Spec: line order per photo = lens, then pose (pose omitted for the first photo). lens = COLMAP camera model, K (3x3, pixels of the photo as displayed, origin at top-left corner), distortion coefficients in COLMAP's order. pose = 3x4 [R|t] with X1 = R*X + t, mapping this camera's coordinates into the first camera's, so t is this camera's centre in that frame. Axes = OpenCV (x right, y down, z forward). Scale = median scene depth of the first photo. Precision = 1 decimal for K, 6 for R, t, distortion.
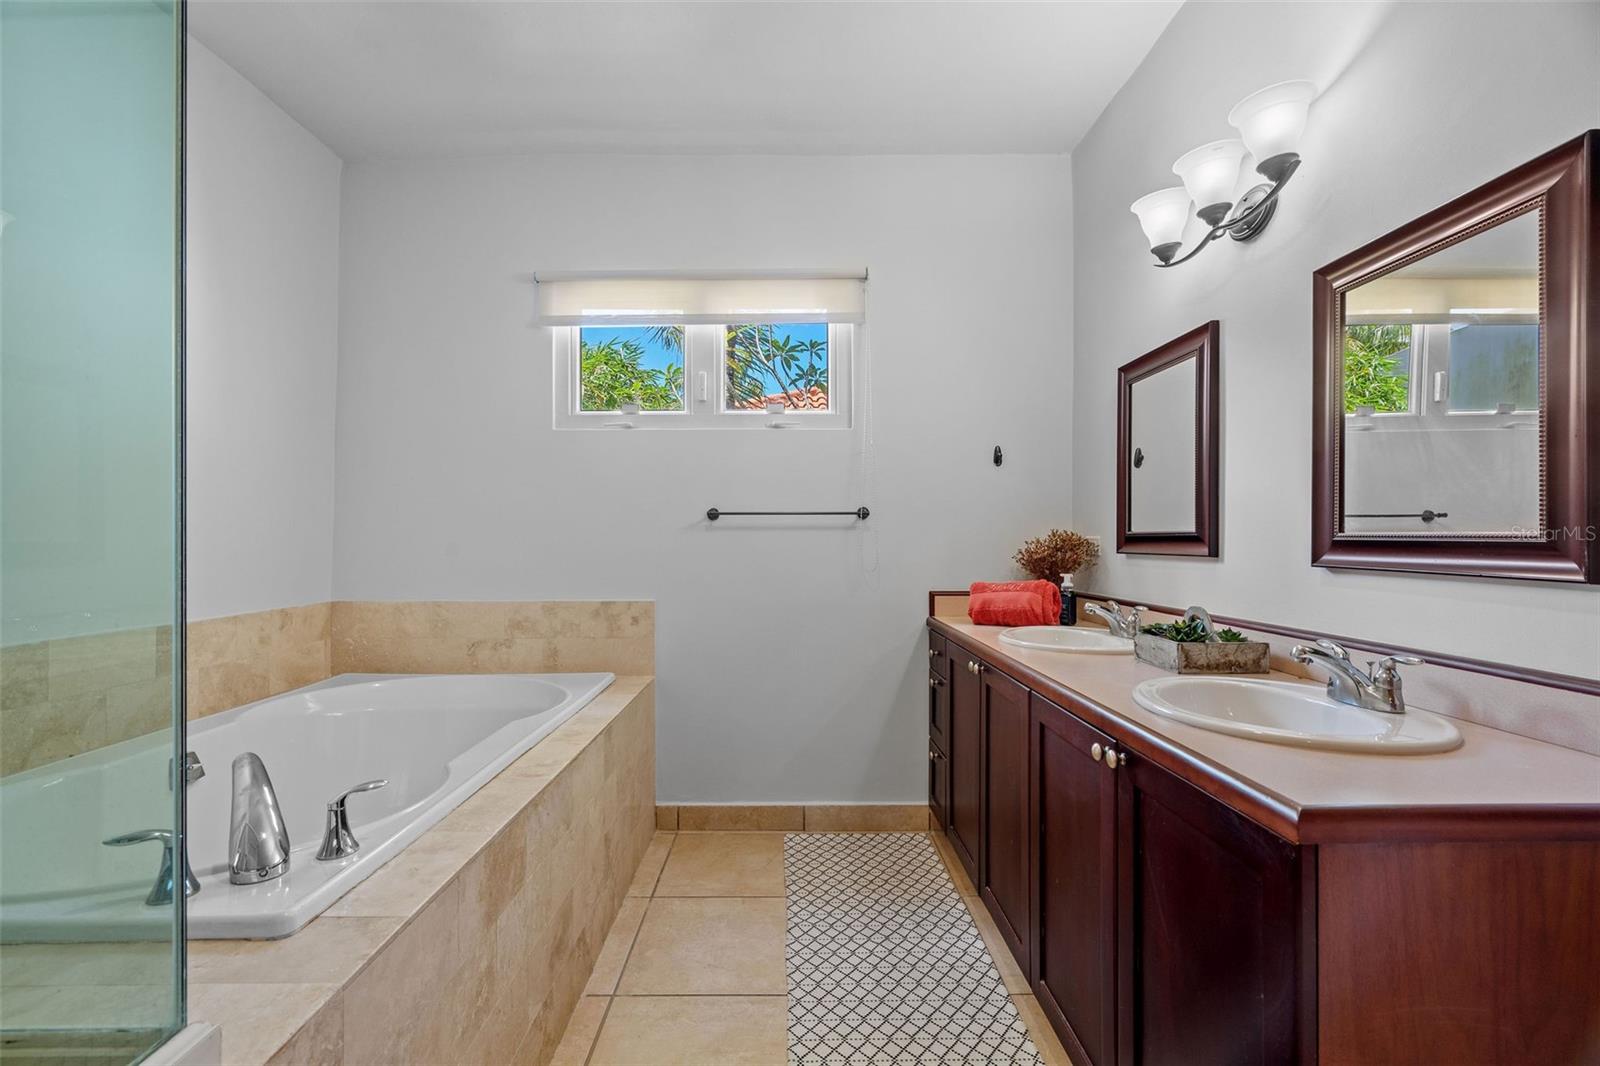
lens RADIAL K [[733.3, 0, 763.2], [0, 733.3, 530.9], [0, 0, 1]] dist [-0.001478, 0.000085]
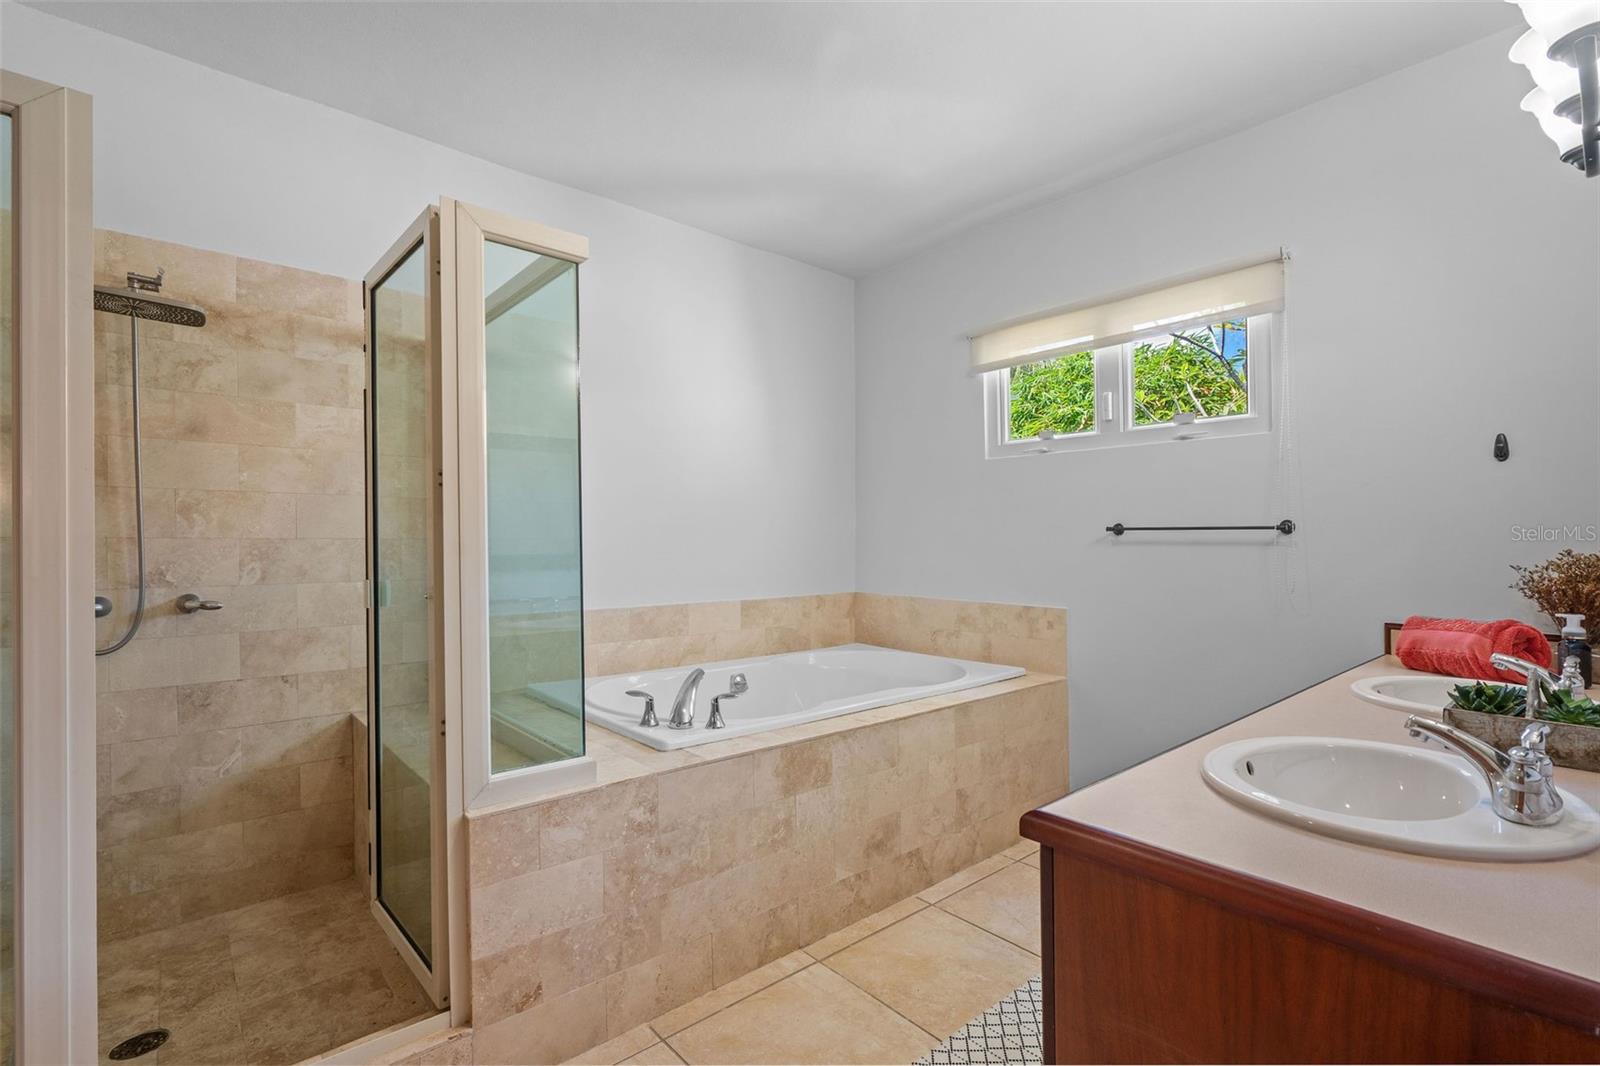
lens RADIAL K [[739.6, 0, 792.3], [0, 739.6, 545.5], [0, 0, 1]] dist [0.002283, 0.000525]
pose [[0.646793, 0.010810, -0.762589, 0.434657], [0.007177, 0.999769, 0.020260, -0.024724], [0.762632, -0.018577, 0.646566, -0.022615]]
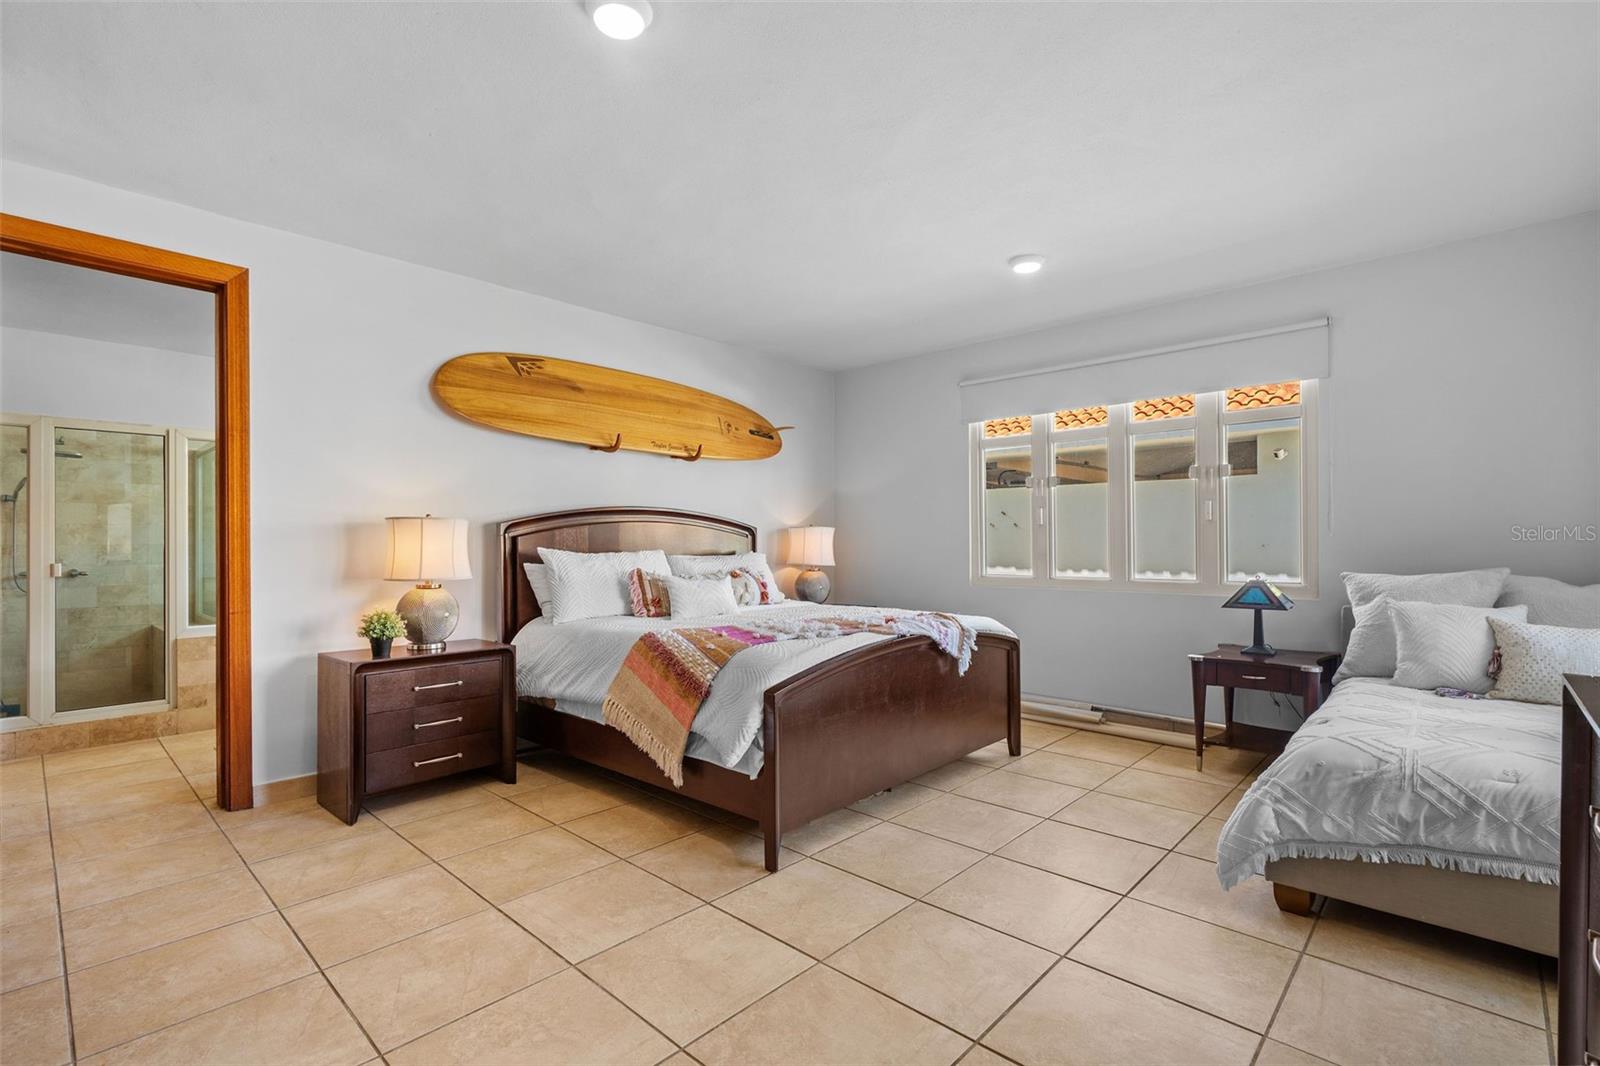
lens RADIAL K [[733.3, 0, 763.2], [0, 733.3, 530.9], [0, 0, 1]] dist [-0.001478, 0.000085]
pose [[0.711031, -0.009174, -0.703101, 2.598314], [0.014158, 0.999899, 0.001272, -0.039067], [0.703019, -0.010859, 0.711089, -0.123411]]
